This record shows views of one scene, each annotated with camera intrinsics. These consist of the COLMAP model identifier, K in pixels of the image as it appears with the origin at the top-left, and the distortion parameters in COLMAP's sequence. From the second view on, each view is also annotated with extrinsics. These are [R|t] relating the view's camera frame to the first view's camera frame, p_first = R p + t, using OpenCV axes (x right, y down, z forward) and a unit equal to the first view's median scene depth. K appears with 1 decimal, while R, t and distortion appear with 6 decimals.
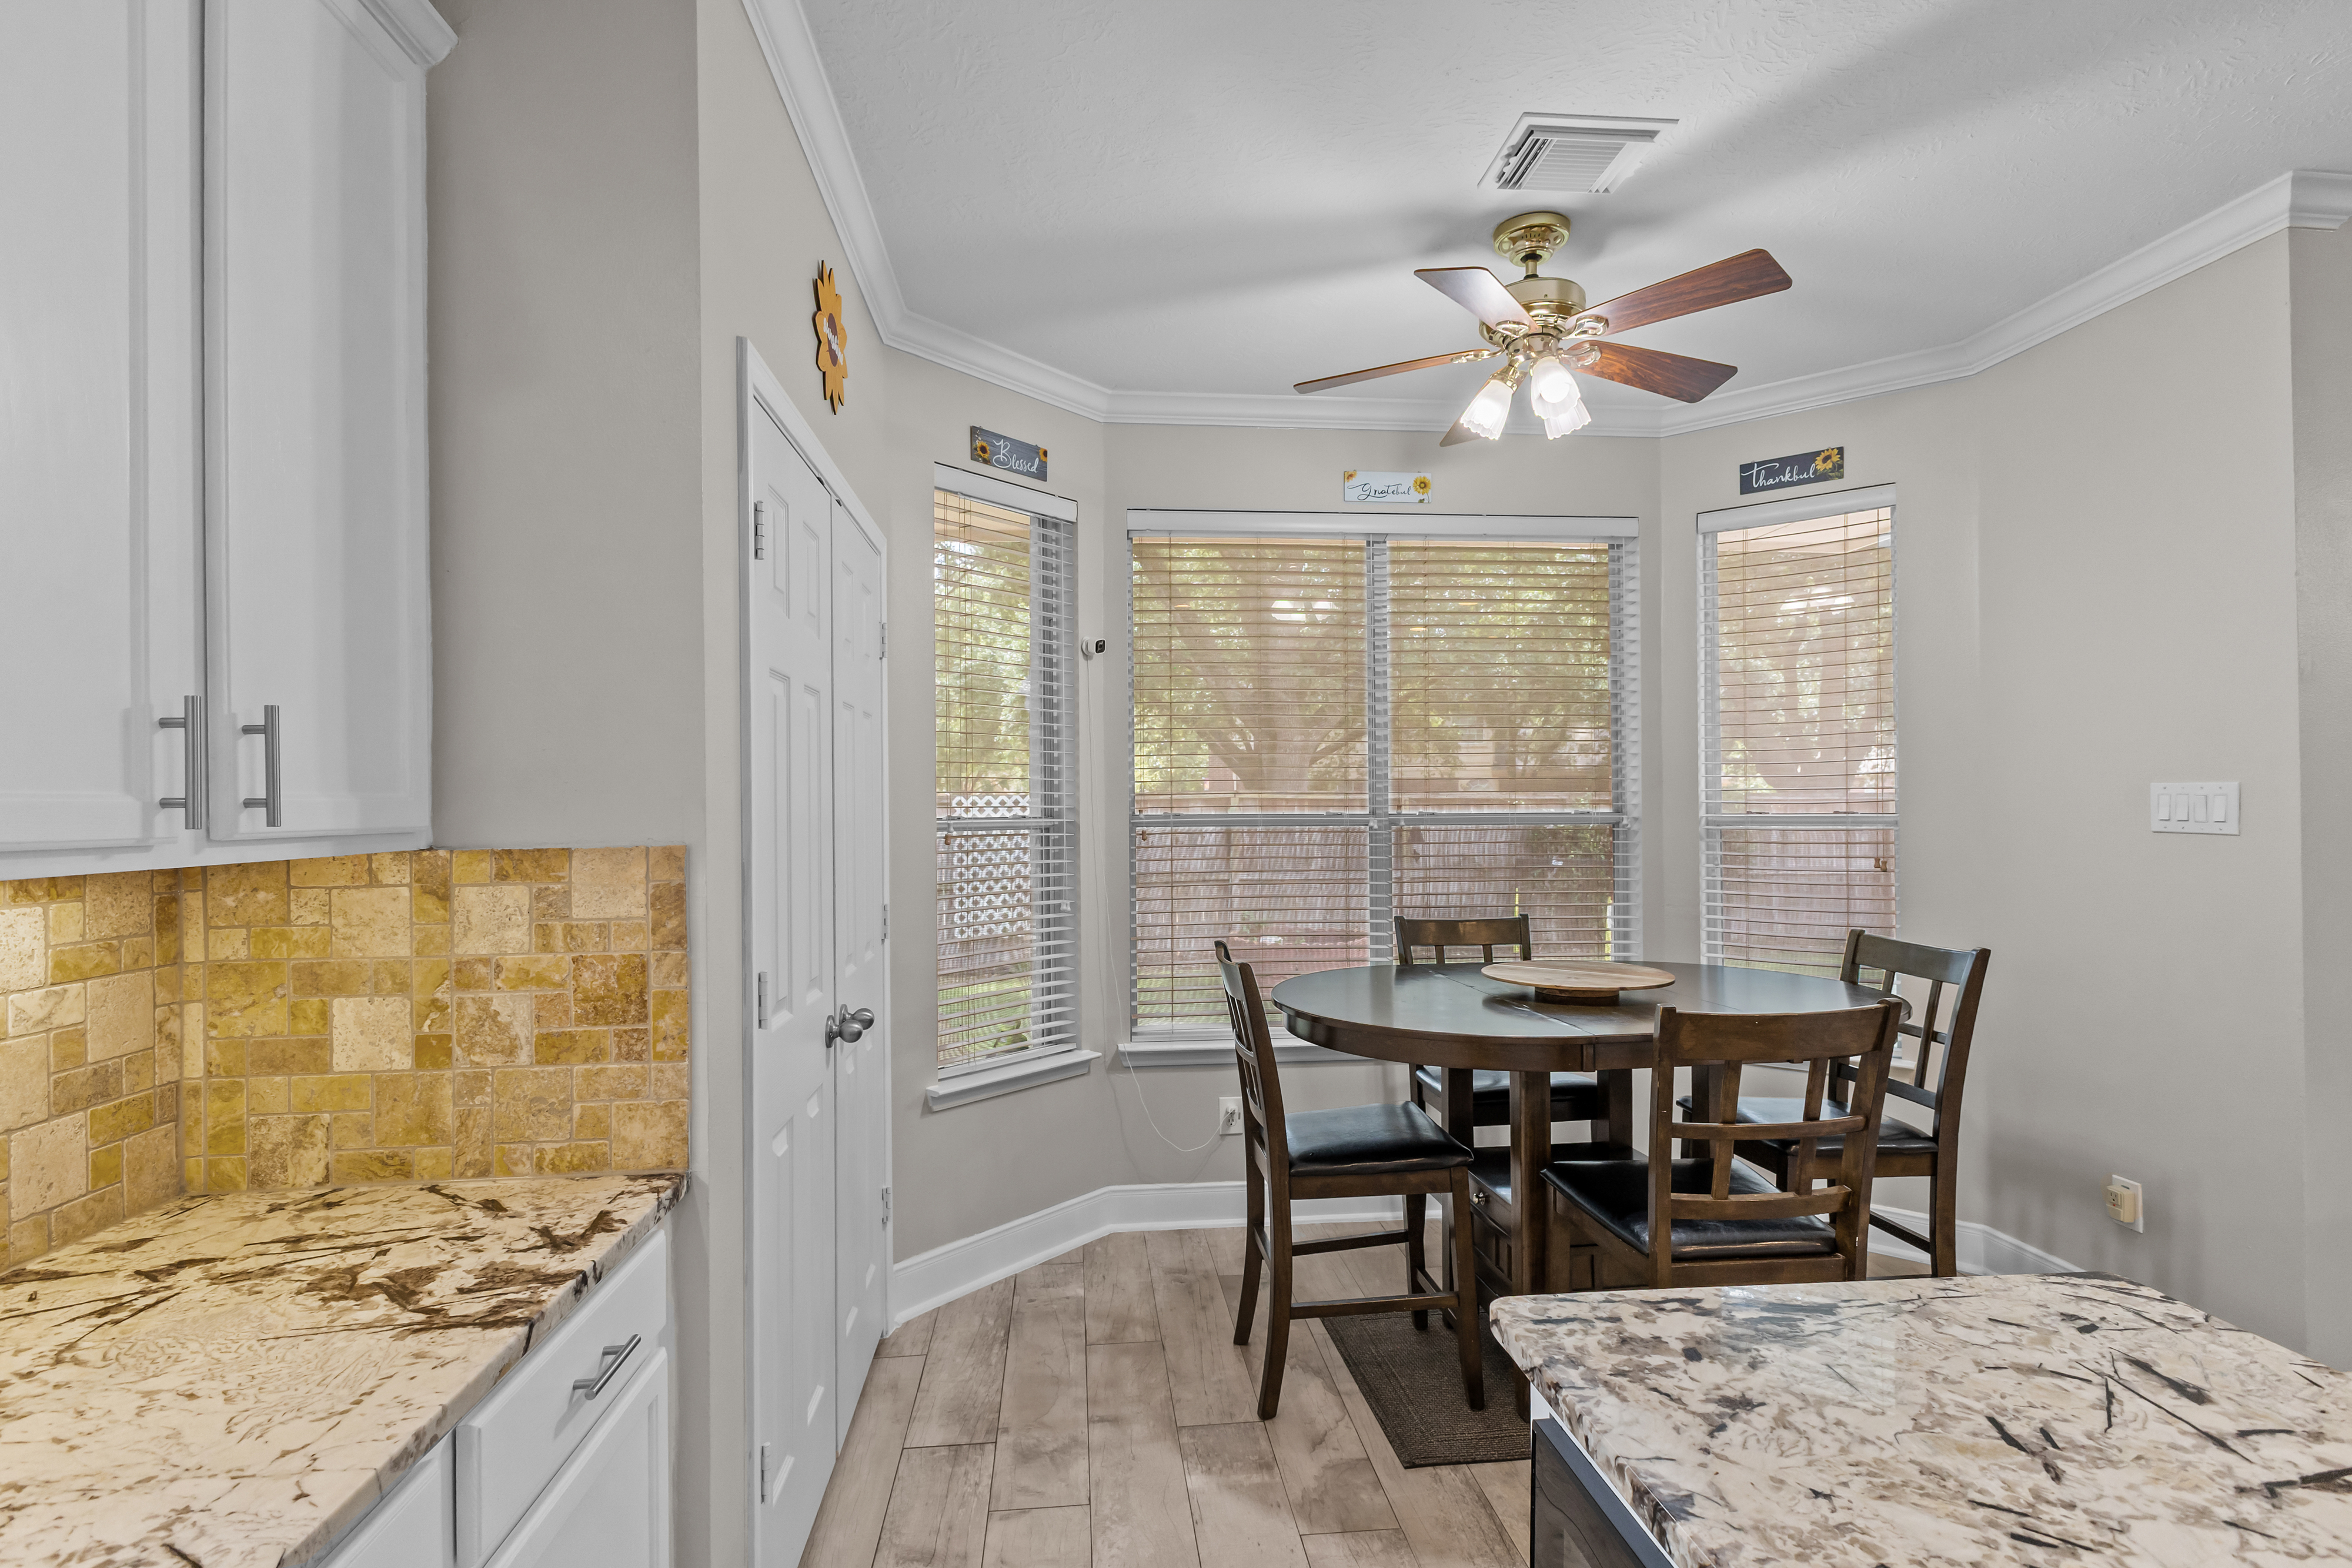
lens RADIAL K [[1151.6, 0, 1188.9], [0, 1151.6, 800.8], [0, 0, 1]] dist [0.007969, -0.000591]
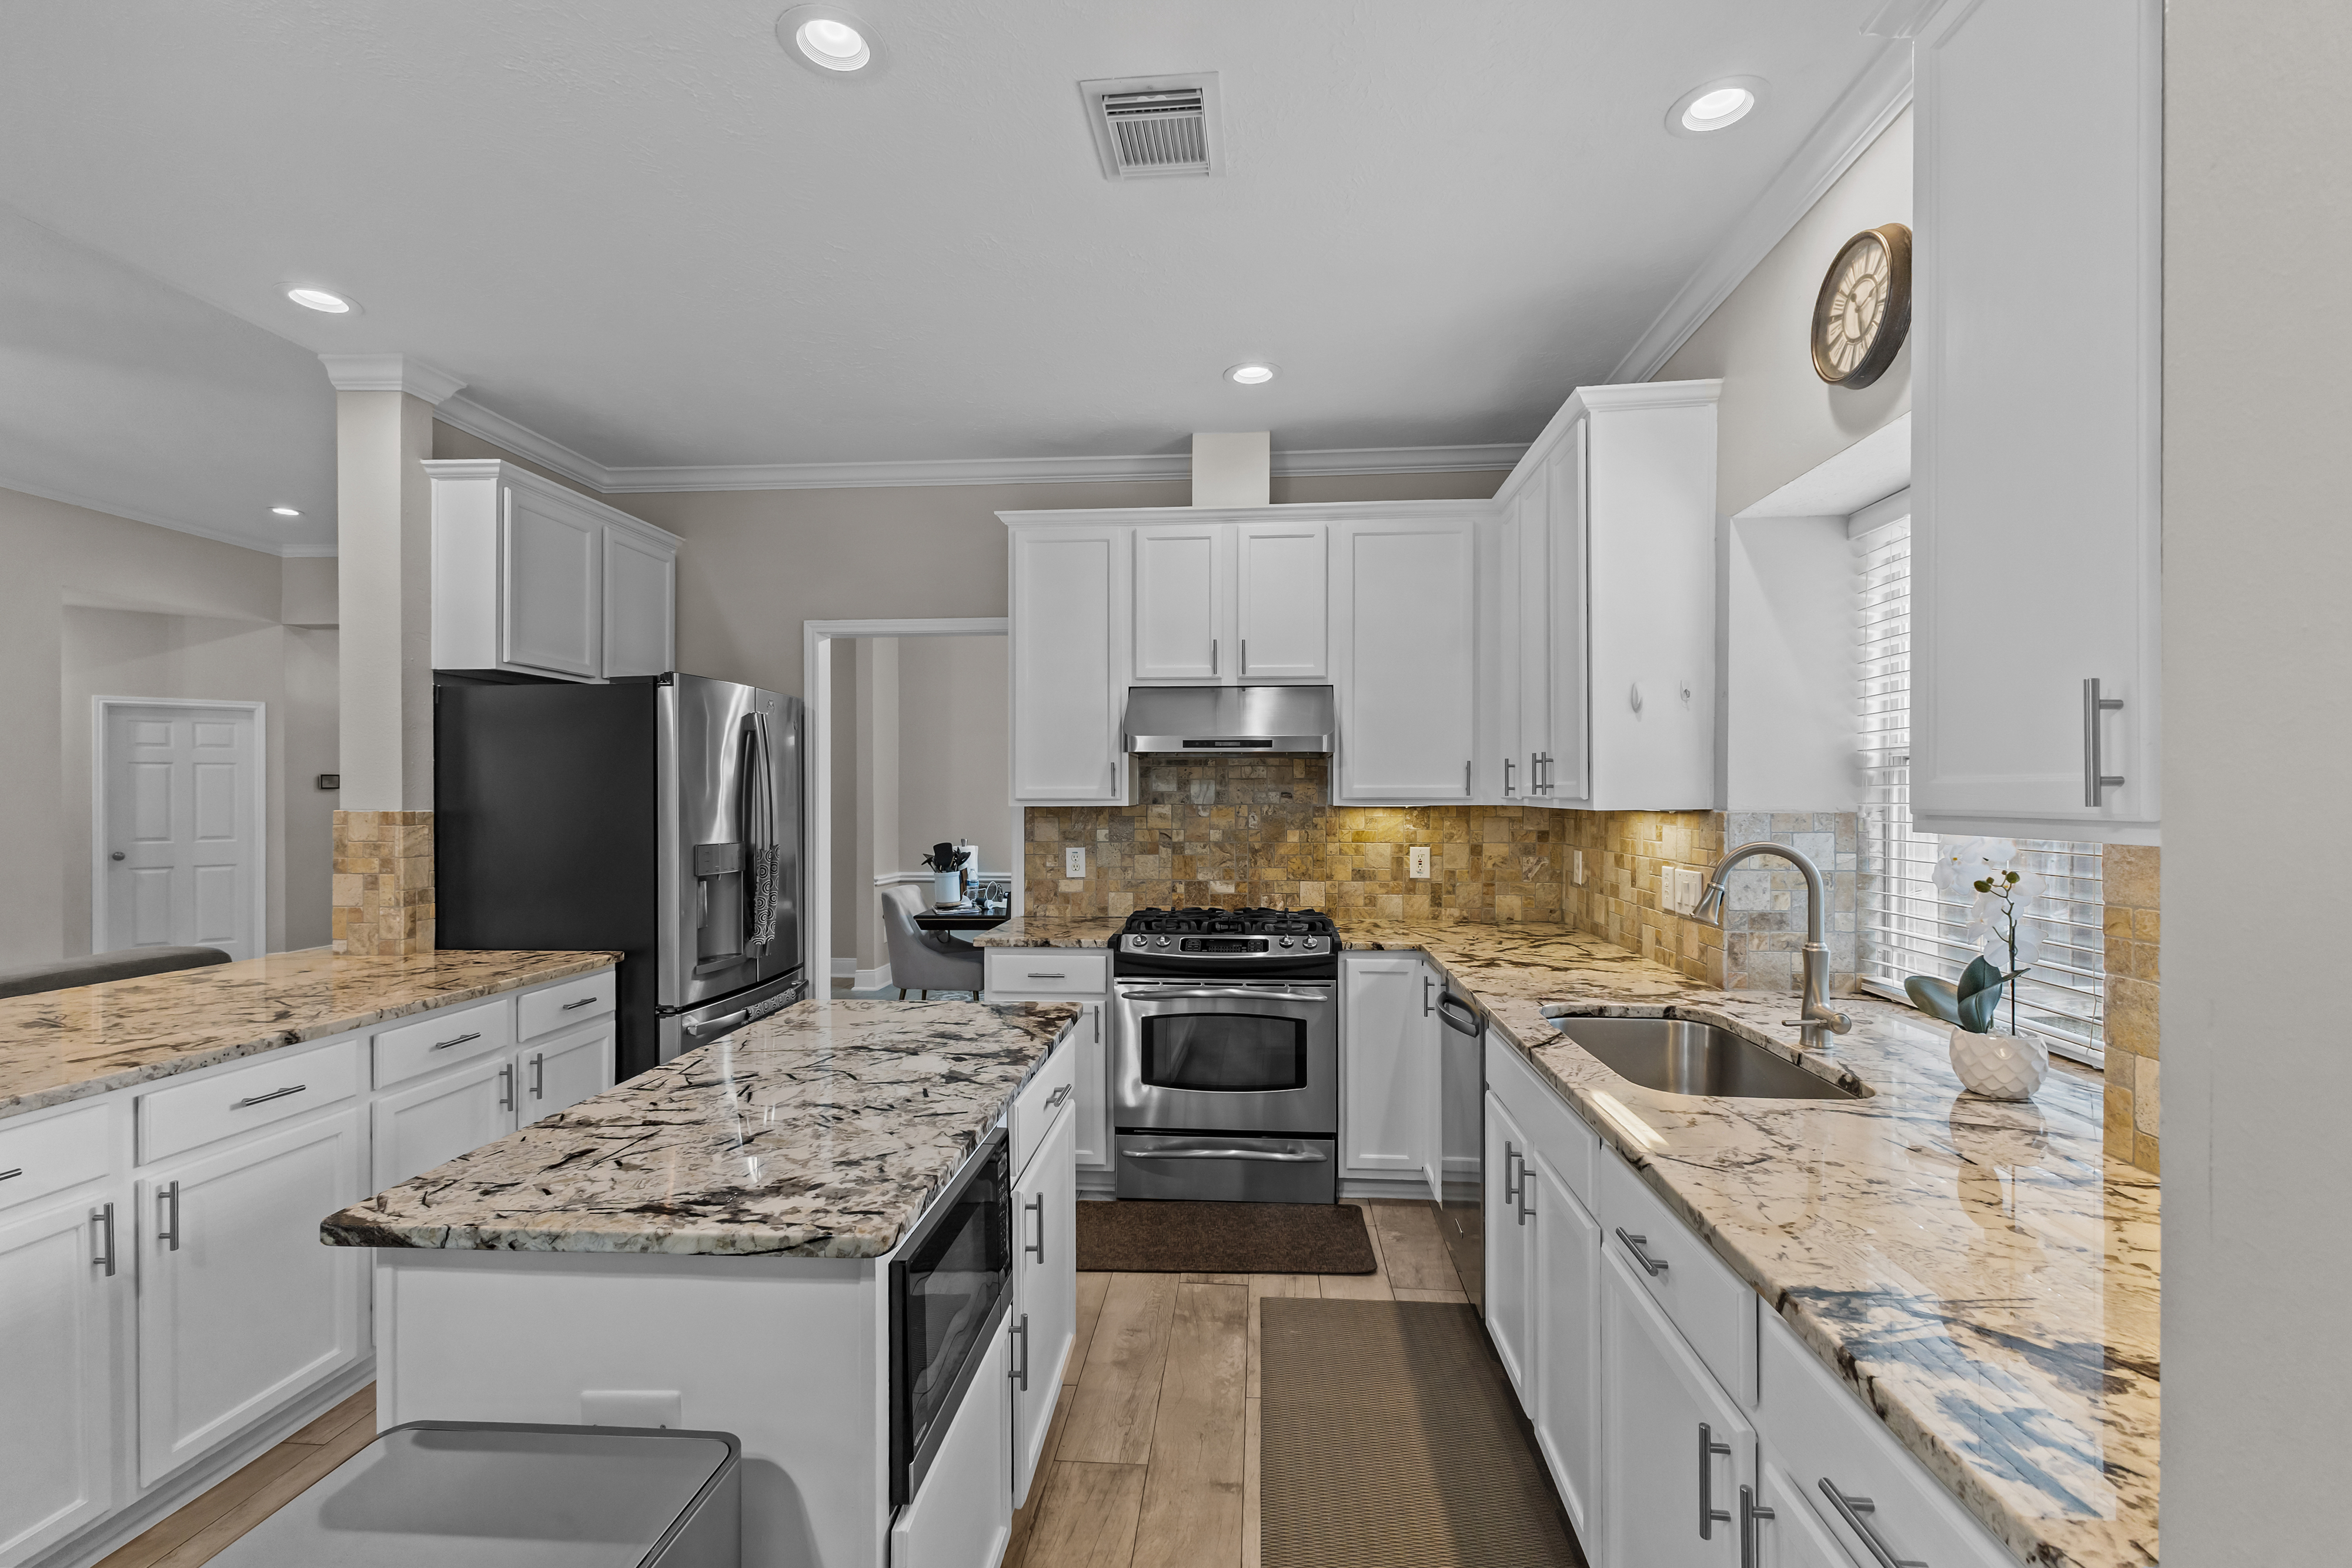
lens RADIAL K [[1024.5, 0, 1176.0], [0, 1024.5, 784.0], [0, 0, 1]] dist [0.002664, 0.000250]
pose [[-0.983443, 0.009921, 0.180945, -0.148566], [0.007285, 0.999858, -0.015225, 0.007991], [-0.181070, -0.013654, -0.983375, 1.420772]]
